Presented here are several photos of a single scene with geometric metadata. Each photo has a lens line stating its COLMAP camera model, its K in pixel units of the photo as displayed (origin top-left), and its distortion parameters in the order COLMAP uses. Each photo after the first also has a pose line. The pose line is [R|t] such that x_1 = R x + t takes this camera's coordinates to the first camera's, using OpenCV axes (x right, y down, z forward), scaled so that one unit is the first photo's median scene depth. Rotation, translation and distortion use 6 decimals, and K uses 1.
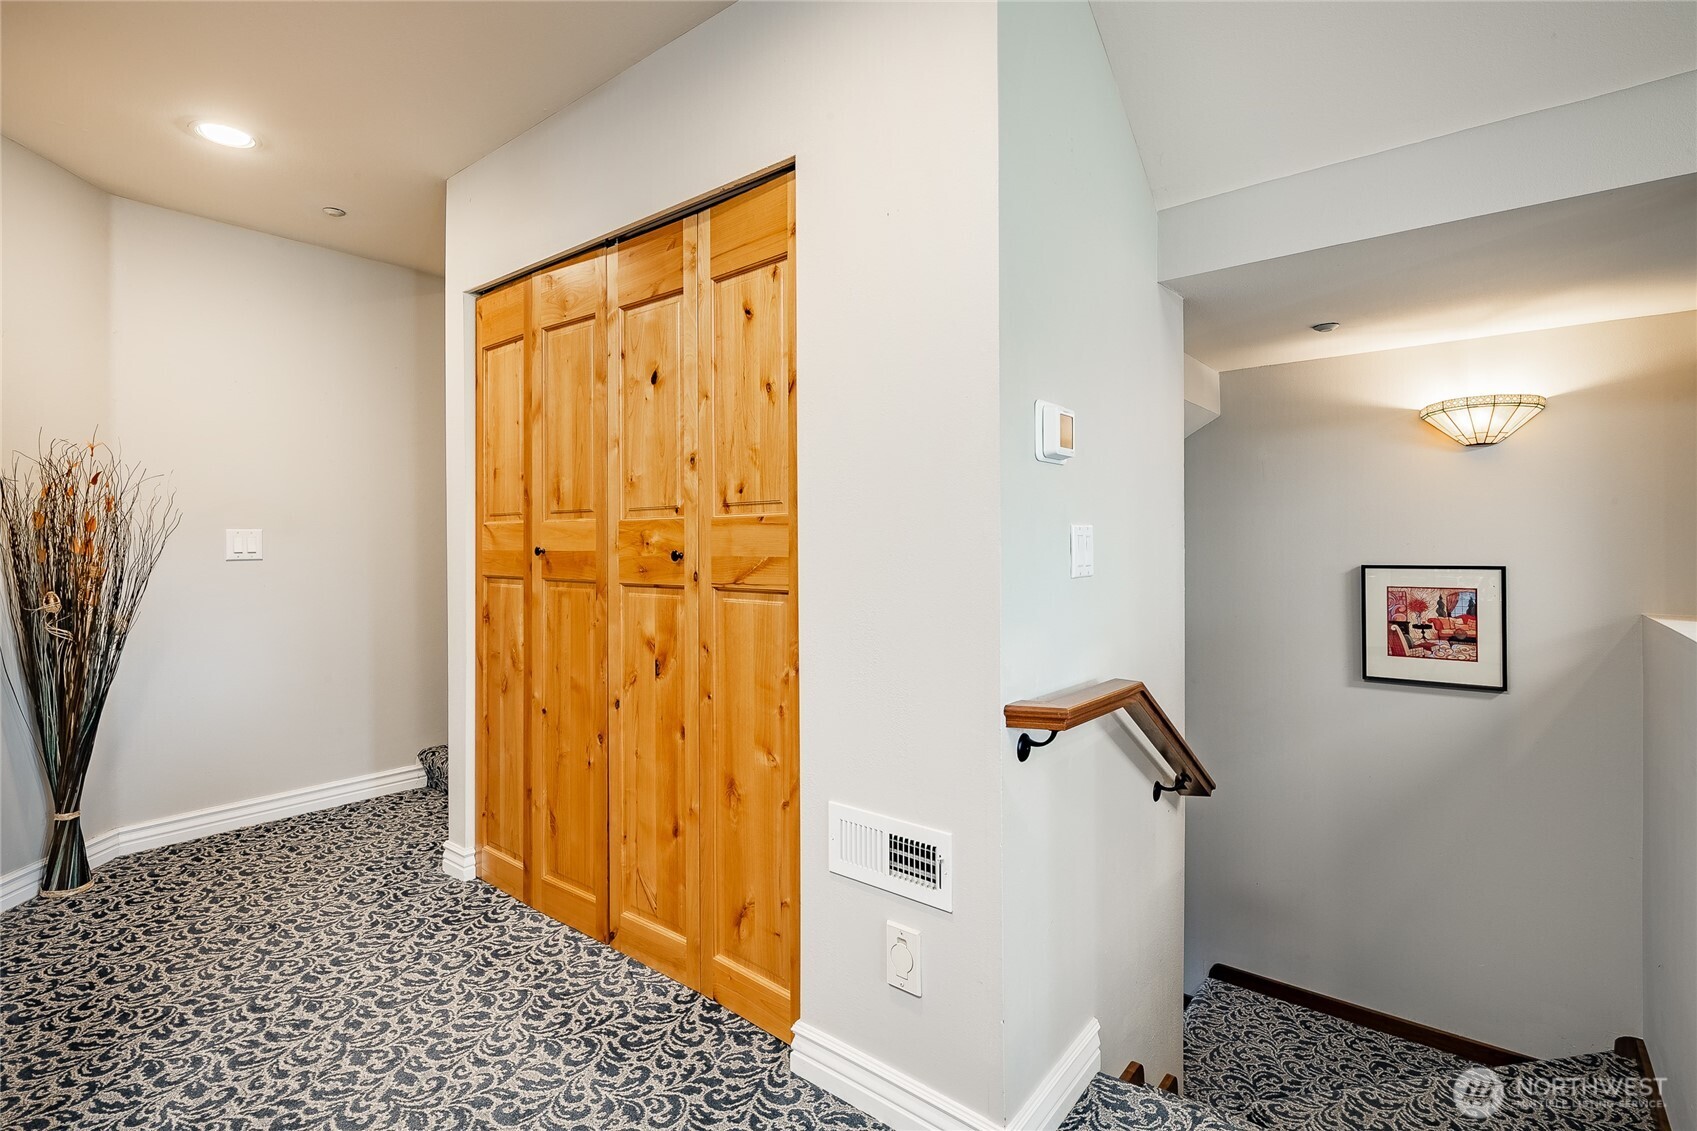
lens RADIAL K [[804.3, 0, 802.6], [0, 804.3, 536.1], [0, 0, 1]] dist [-0.009468, -0.001252]
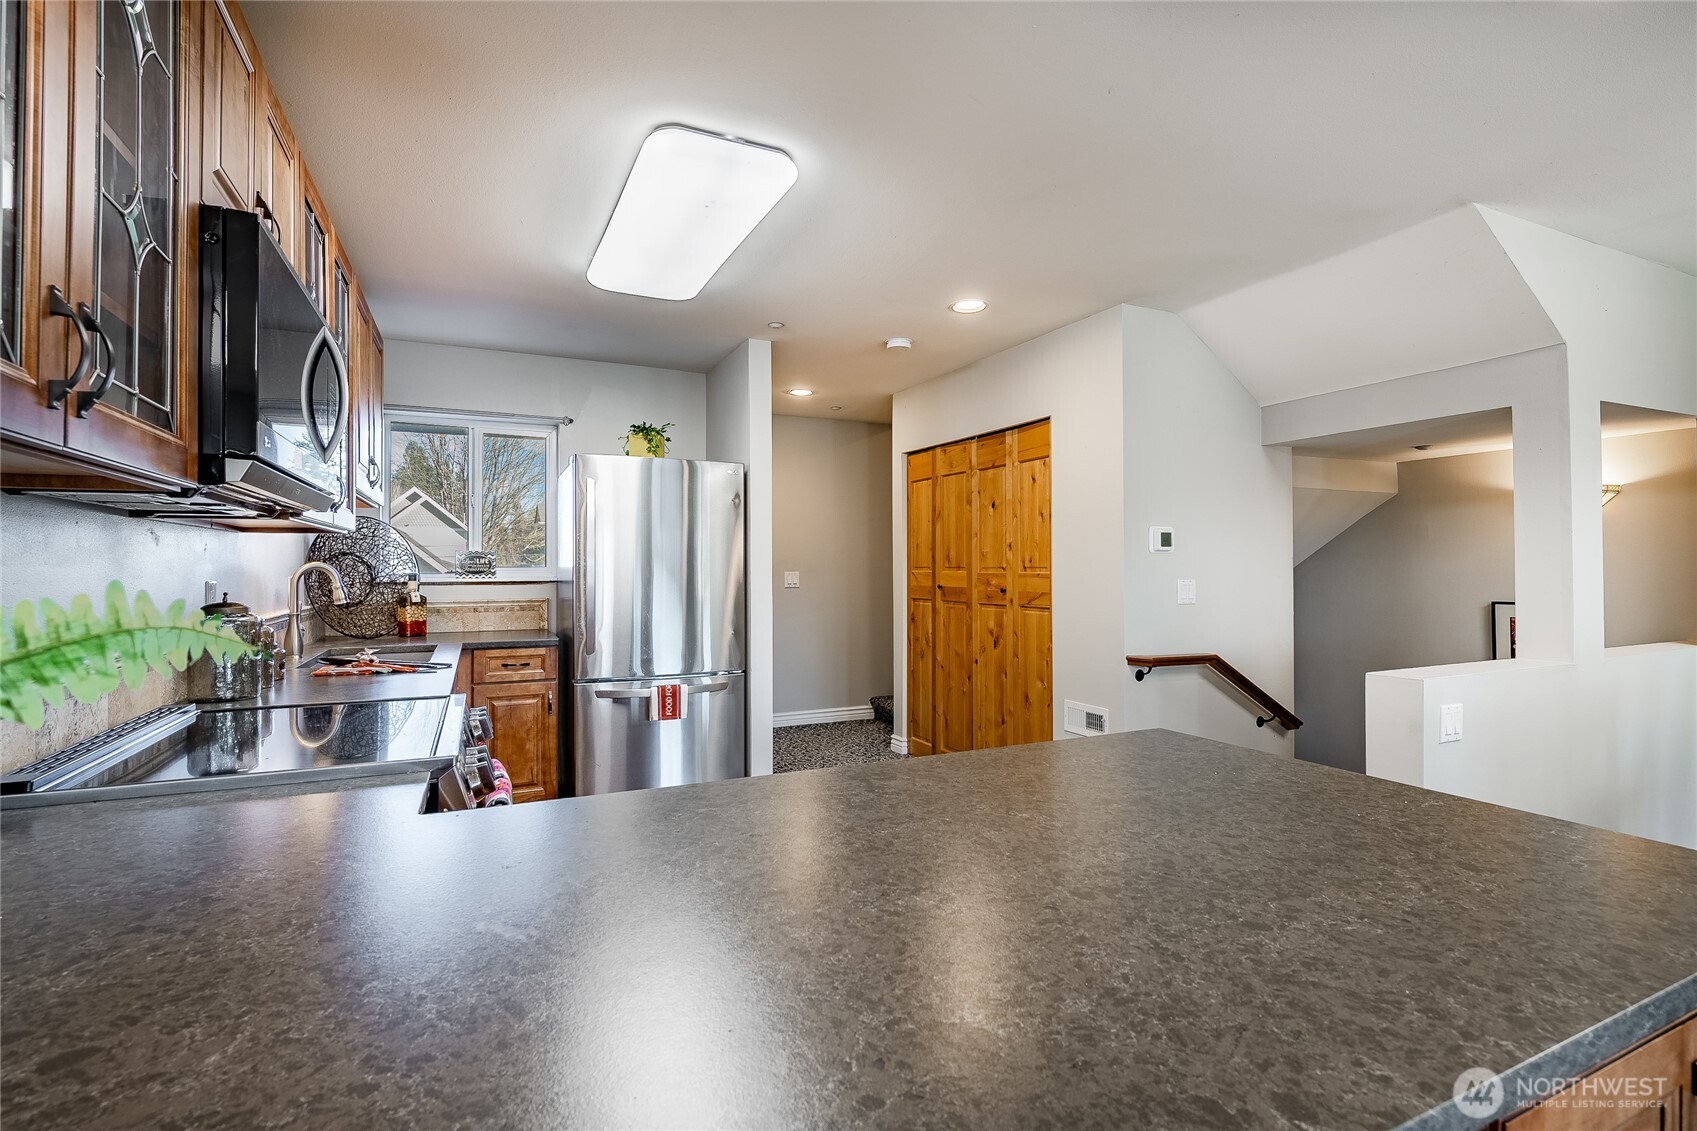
lens RADIAL K [[798.8, 0, 841.5], [0, 798.8, 556.8], [0, 0, 1]] dist [-0.019125, 0.000070]
pose [[0.910833, -0.002129, -0.412769, 0.292485], [0.000073, 0.999988, -0.004996, -0.048562], [0.412775, 0.004520, 0.910822, -0.985017]]
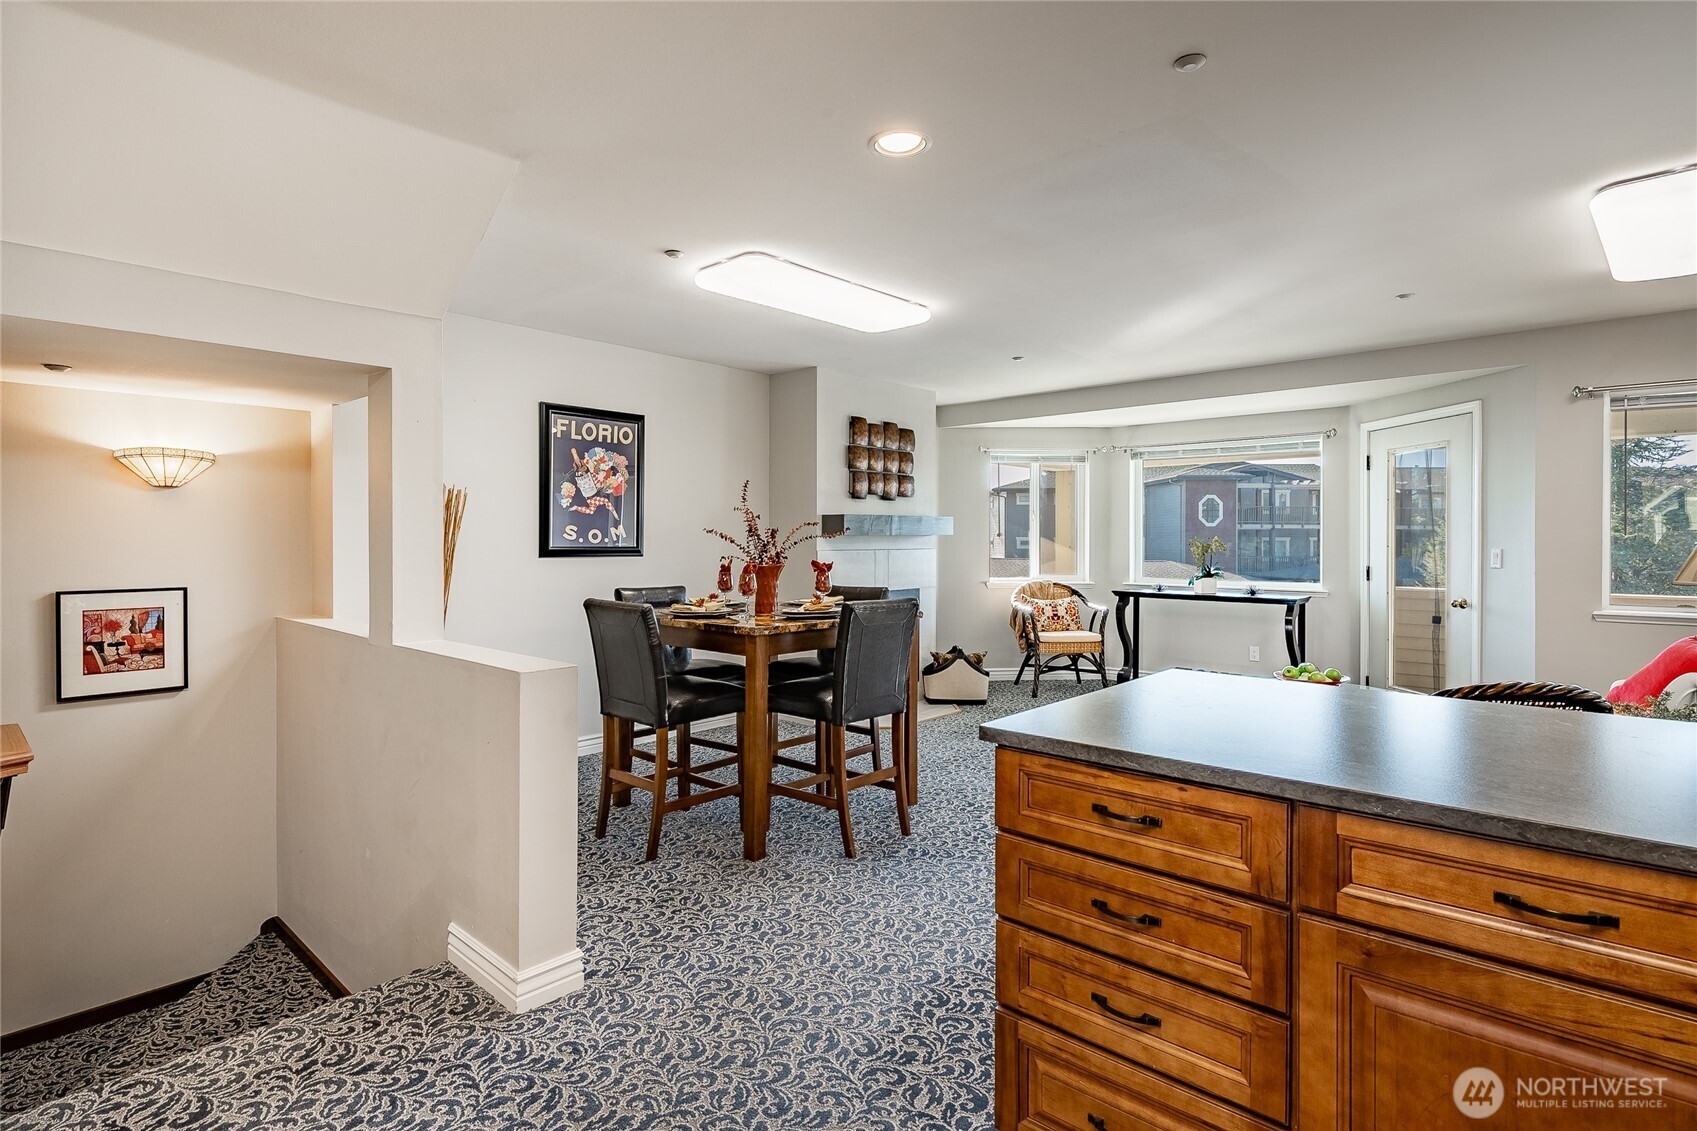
lens RADIAL K [[852.5, 0, 823.0], [0, 852.5, 545.4], [0, 0, 1]] dist [0.007372, -0.006335]
pose [[0.050971, 0.006418, 0.998680, -0.467013], [-0.001430, 0.999979, -0.006354, -0.024115], [-0.998699, -0.001104, 0.050979, -0.063384]]
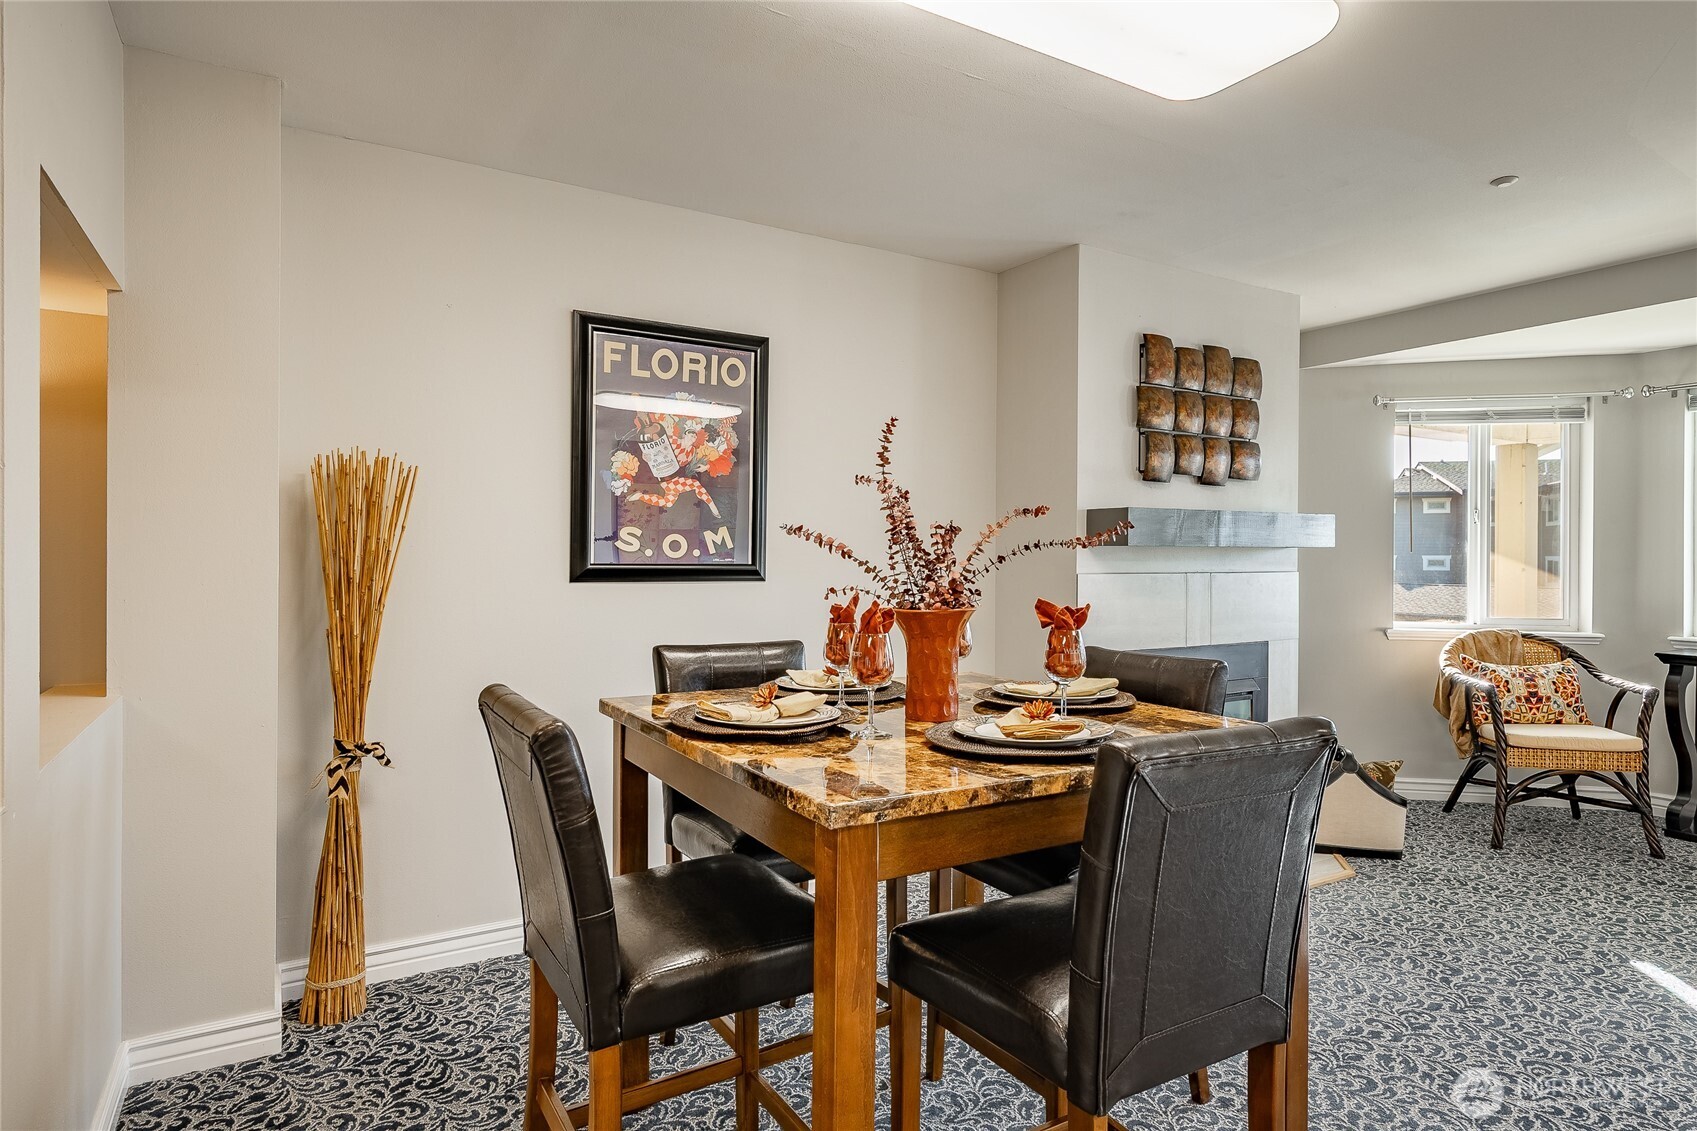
lens RADIAL K [[938.9, 0, 841.7], [0, 938.9, 555.2], [0, 0, 1]] dist [-0.004380, -0.001107]
pose [[0.327723, 0.014877, 0.944657, 0.448867], [-0.010276, 0.999873, -0.012181, -0.031991], [-0.944718, -0.005715, 0.327834, -0.057954]]
